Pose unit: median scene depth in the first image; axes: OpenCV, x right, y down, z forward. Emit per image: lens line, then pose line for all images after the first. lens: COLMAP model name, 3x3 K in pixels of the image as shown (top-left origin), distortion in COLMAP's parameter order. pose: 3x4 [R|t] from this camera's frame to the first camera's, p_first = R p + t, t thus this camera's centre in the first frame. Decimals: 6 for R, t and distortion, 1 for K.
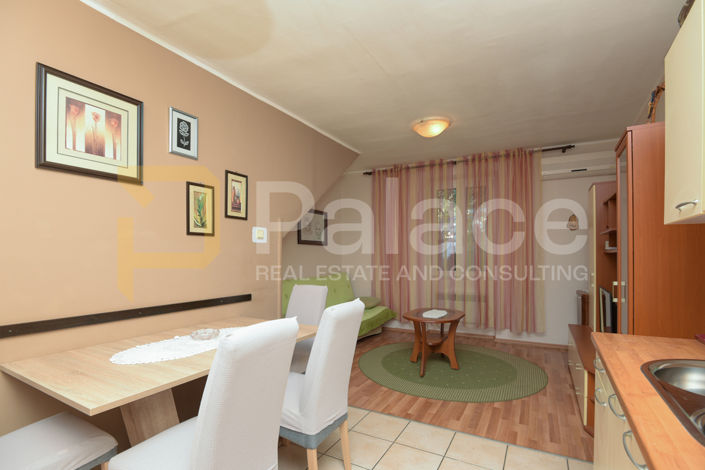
lens RADIAL K [[332.0, 0, 353.8], [0, 332.0, 258.1], [0, 0, 1]] dist [-0.002329, -0.000458]
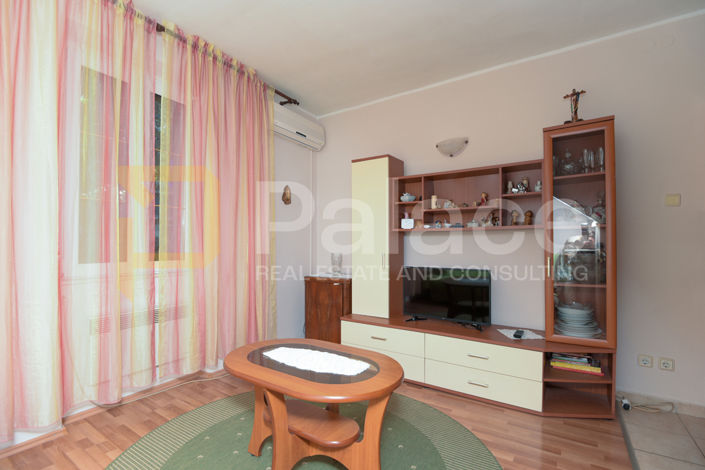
lens RADIAL K [[339.8, 0, 352.5], [0, 339.8, 235.0], [0, 0, 1]] dist [-0.002388, -0.001077]
pose [[0.063374, 0.031829, 0.997482, -0.158249], [-0.008946, 0.999469, -0.031324, 0.018201], [-0.997950, -0.006938, 0.063625, 0.743622]]
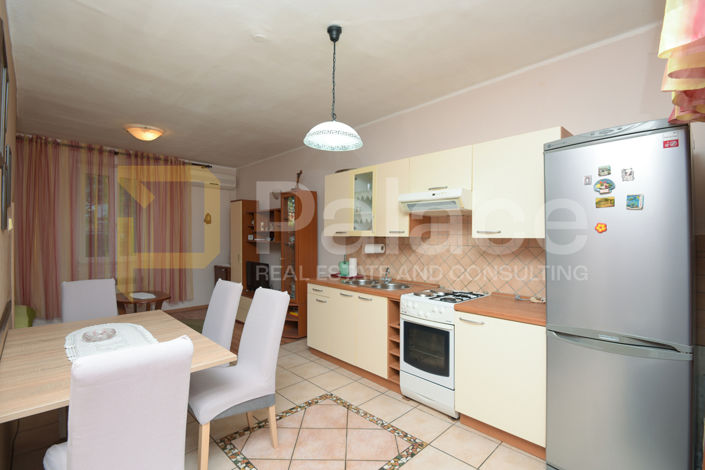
lens RADIAL K [[329.7, 0, 340.8], [0, 329.7, 237.1], [0, 0, 1]] dist [0.000416, -0.005787]
pose [[0.309822, -0.001670, 0.950793, -0.494615], [-0.003069, 0.999991, 0.002757, -0.030196], [-0.950790, -0.003772, 0.309814, 0.007406]]
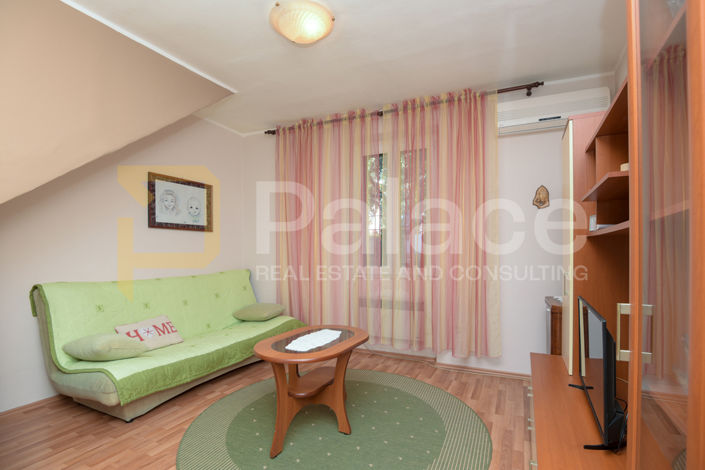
lens RADIAL K [[335.8, 0, 352.5], [0, 335.8, 252.4], [0, 0, 1]] dist [0.000690, -0.000071]
pose [[0.998820, 0.001285, 0.048545, 0.223816], [-0.001464, 0.999992, 0.003663, 0.006120], [-0.048540, -0.003730, 0.998814, 0.306267]]
